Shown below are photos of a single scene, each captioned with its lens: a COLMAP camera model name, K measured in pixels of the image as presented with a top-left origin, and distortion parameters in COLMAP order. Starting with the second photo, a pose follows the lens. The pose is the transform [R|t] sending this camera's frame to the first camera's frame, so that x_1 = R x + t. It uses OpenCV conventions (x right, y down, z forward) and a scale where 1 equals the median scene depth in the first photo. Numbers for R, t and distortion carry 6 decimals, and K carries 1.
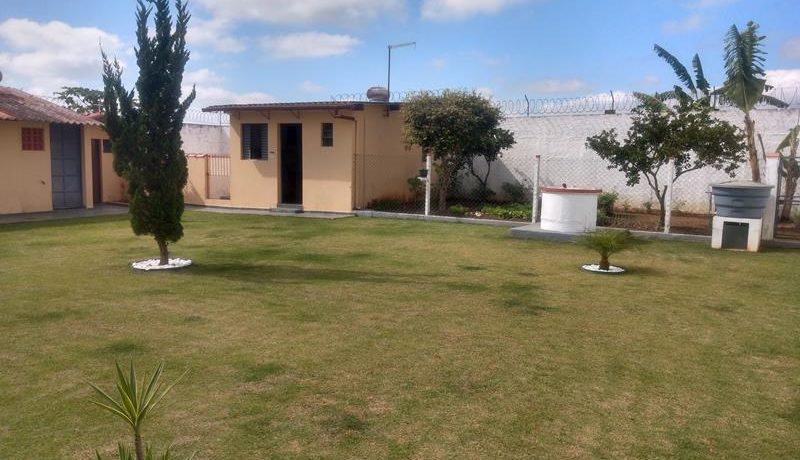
lens RADIAL K [[630.9, 0, 400.0], [0, 630.9, 230.0], [0, 0, 1]] dist [0.055616, -0.160051]
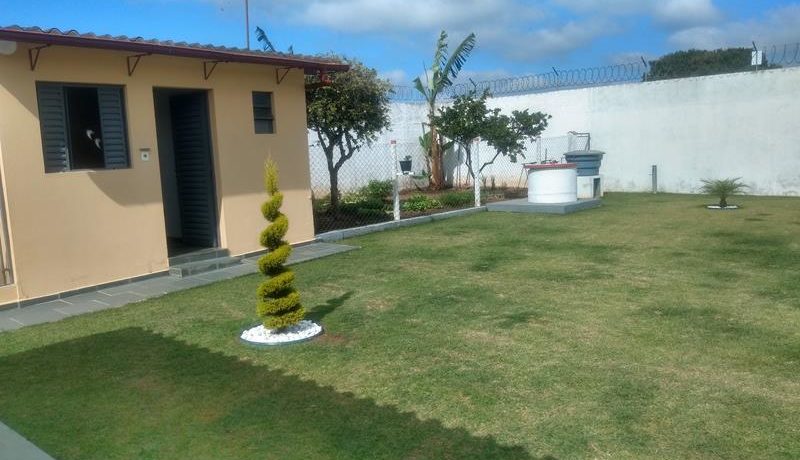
lens RADIAL K [[630.9, 0, 400.0], [0, 630.9, 230.0], [0, 0, 1]] dist [0.055616, -0.160051]
pose [[0.190939, -0.147596, 0.970442, -0.627140], [0.166226, 0.979214, 0.116224, -0.090179], [-0.967425, 0.139121, 0.211505, 0.747726]]
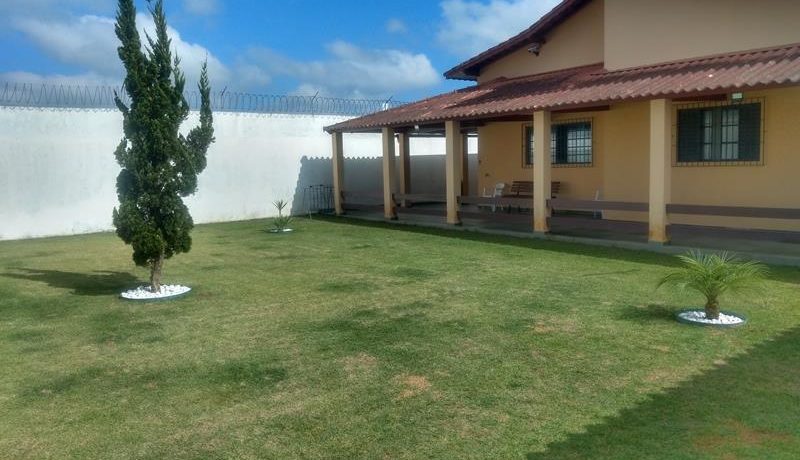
lens RADIAL K [[630.9, 0, 400.0], [0, 630.9, 230.0], [0, 0, 1]] dist [0.055616, -0.160051]
pose [[-0.928121, -0.029968, 0.371072, -0.520501], [0.058327, 0.972739, 0.224446, -0.104471], [-0.367682, 0.229957, -0.901072, 0.864127]]
